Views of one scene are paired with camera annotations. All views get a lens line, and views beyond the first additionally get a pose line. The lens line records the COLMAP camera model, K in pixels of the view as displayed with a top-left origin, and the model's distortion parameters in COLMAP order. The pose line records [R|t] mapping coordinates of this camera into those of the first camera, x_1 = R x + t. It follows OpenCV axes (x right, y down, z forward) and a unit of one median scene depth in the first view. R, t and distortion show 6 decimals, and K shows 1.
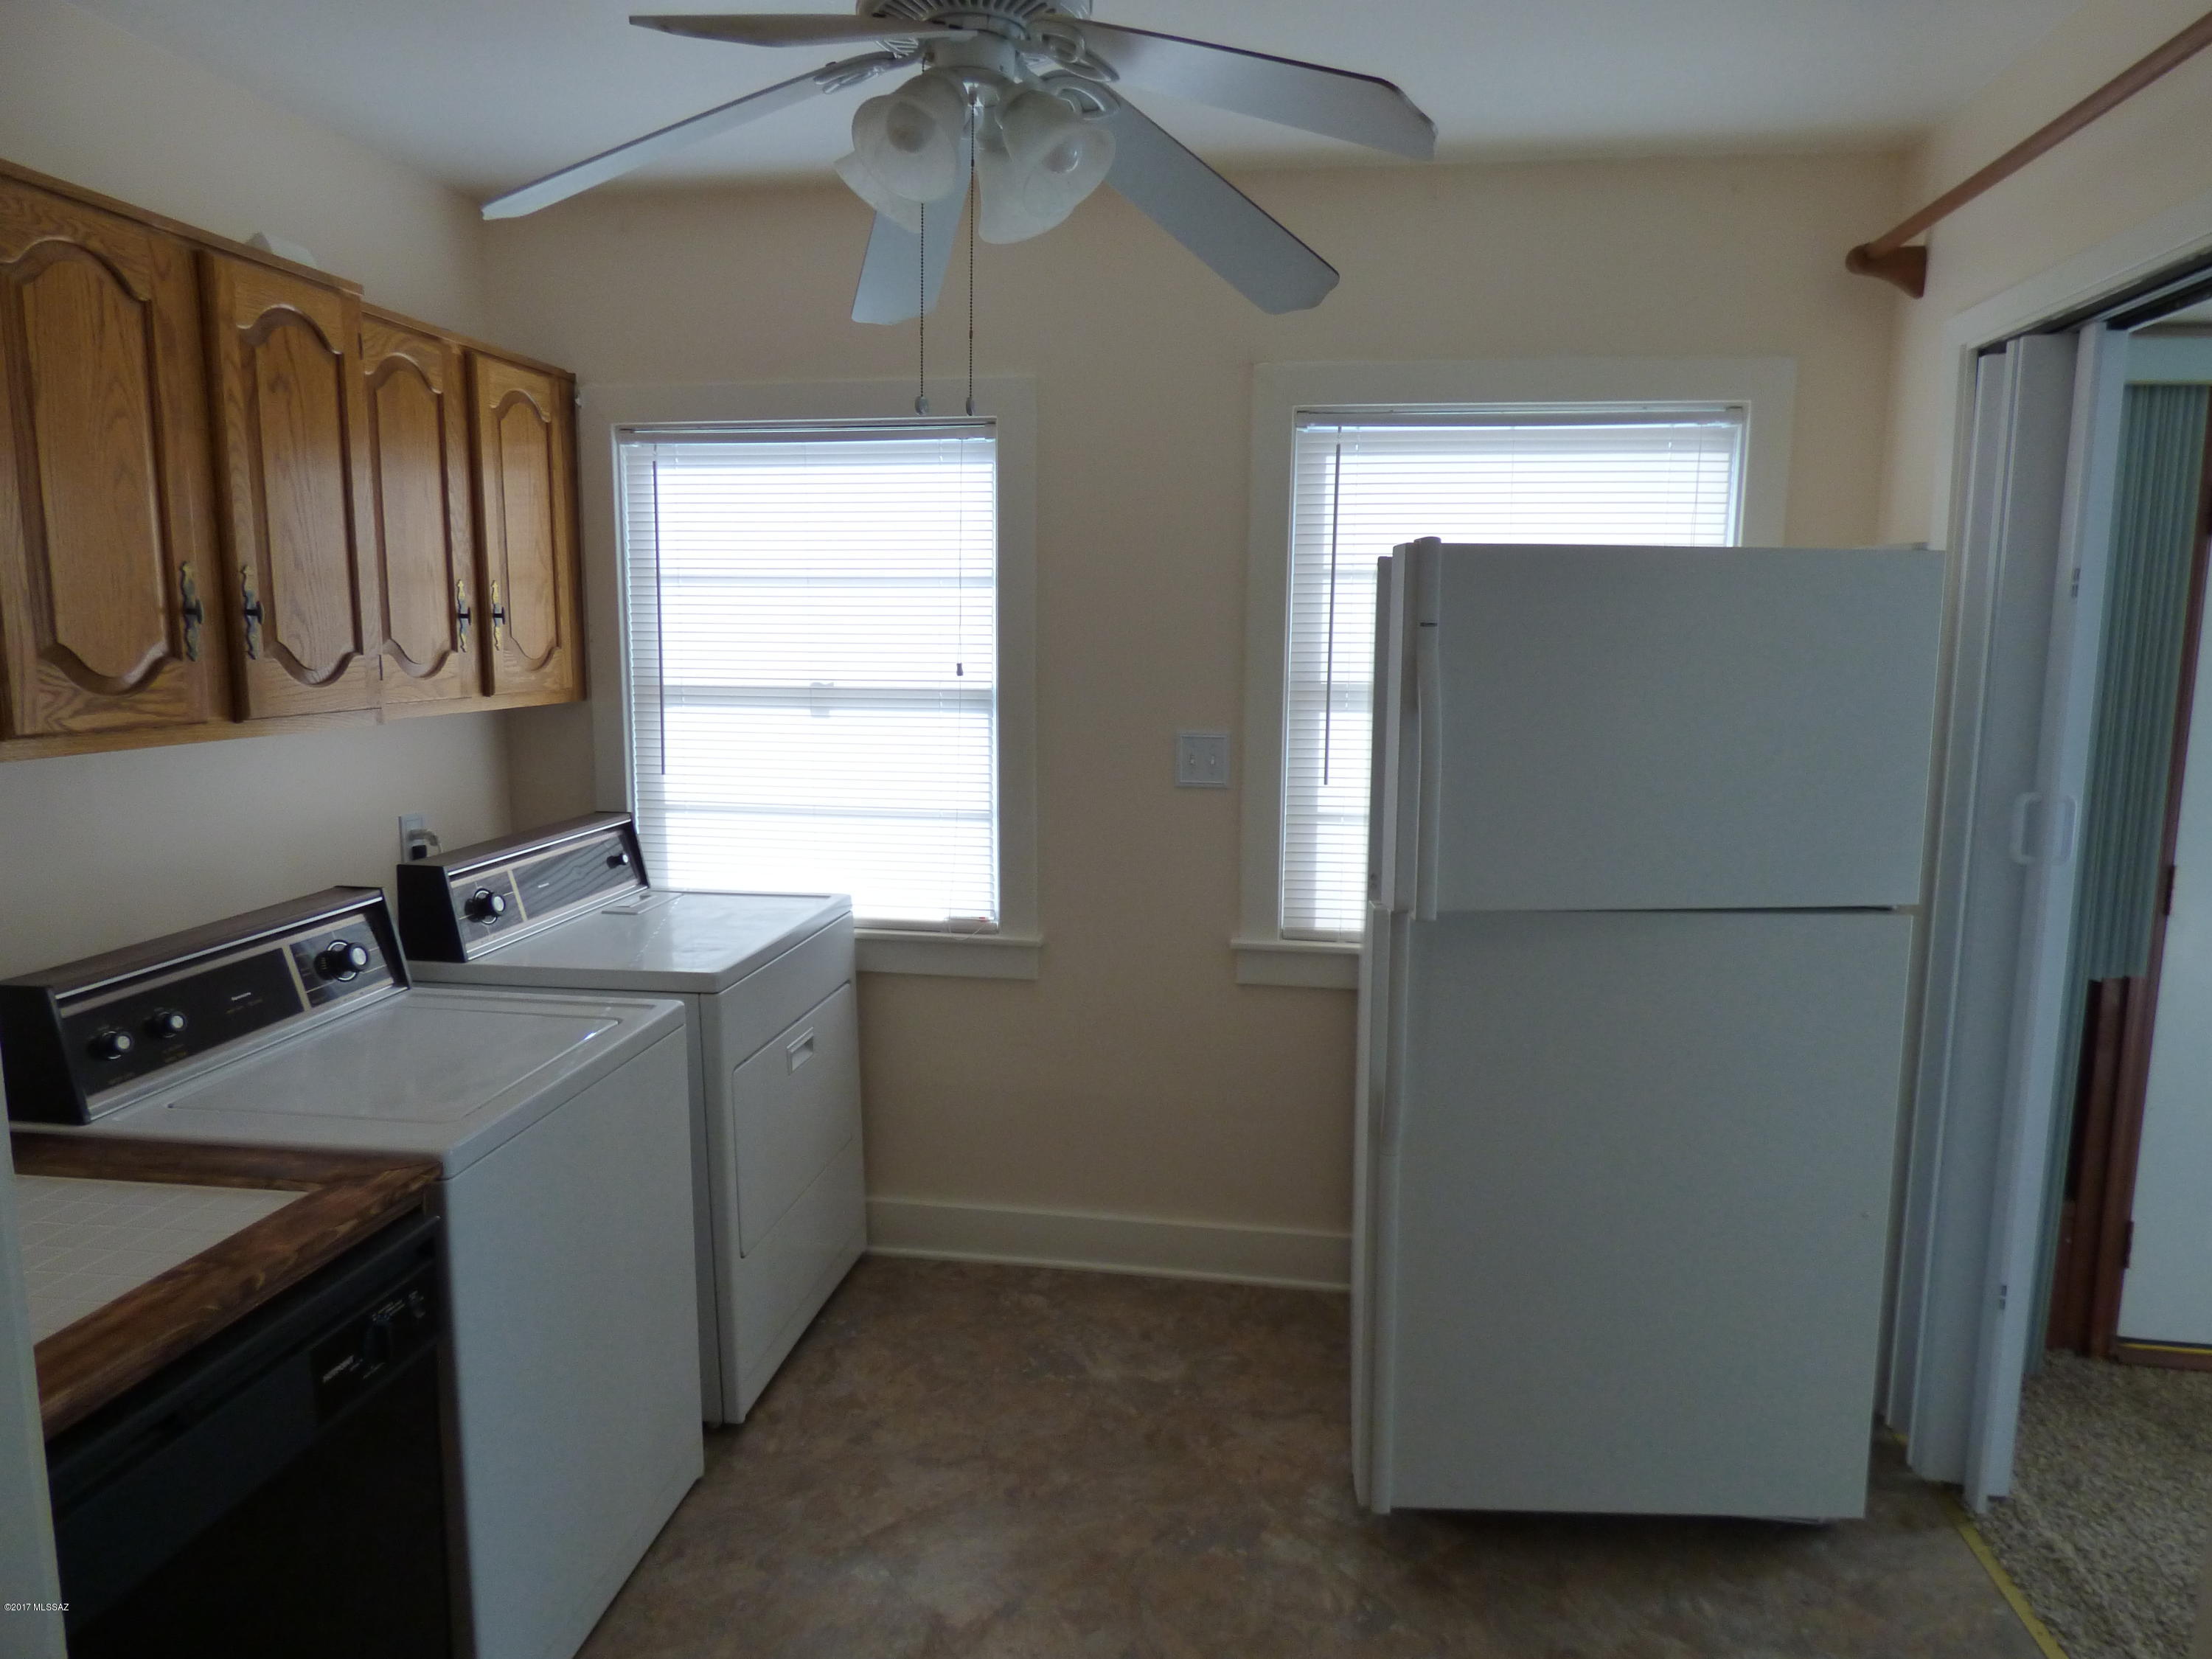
lens RADIAL K [[1339.6, 0, 1106.0], [0, 1339.6, 829.5], [0, 0, 1]] dist [-0.027545, -0.001388]
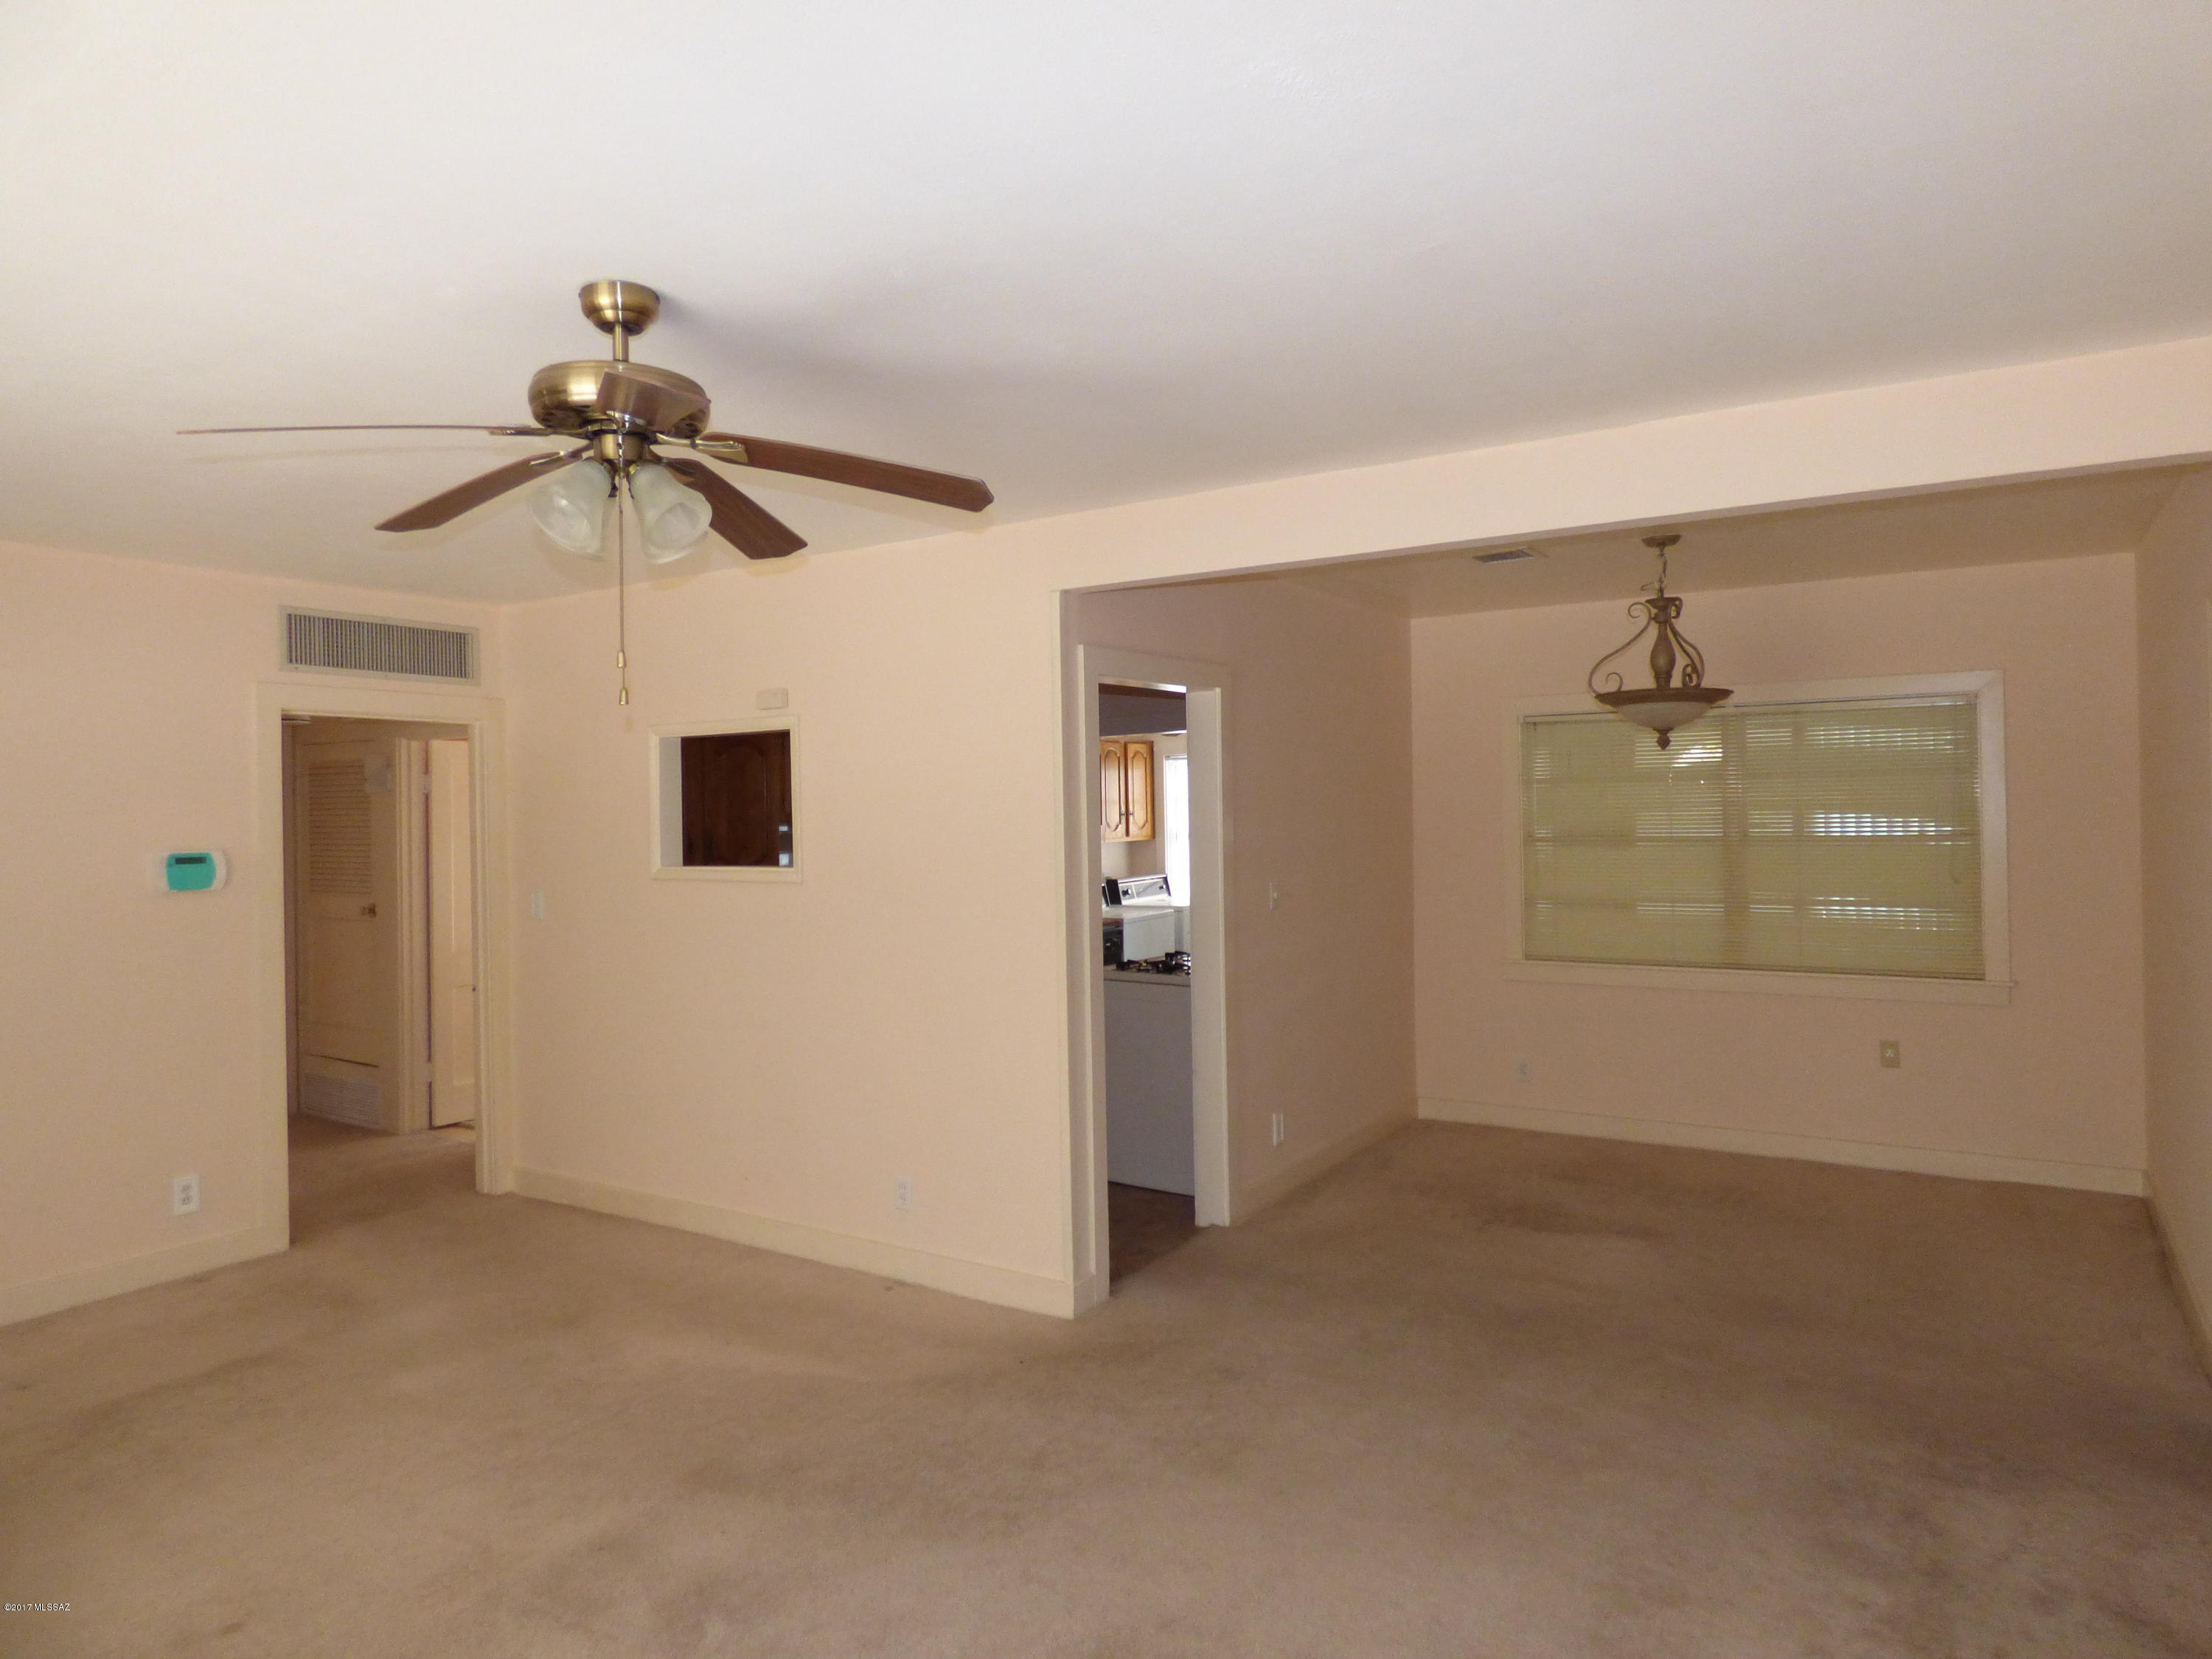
lens RADIAL K [[1339.6, 0, 1106.0], [0, 1339.6, 829.5], [0, 0, 1]] dist [-0.027545, -0.001388]
pose [[0.918981, -0.017561, -0.393909, 0.853161], [-0.033542, 0.991905, -0.122474, 0.307611], [0.392871, 0.125764, 0.910953, -2.188234]]
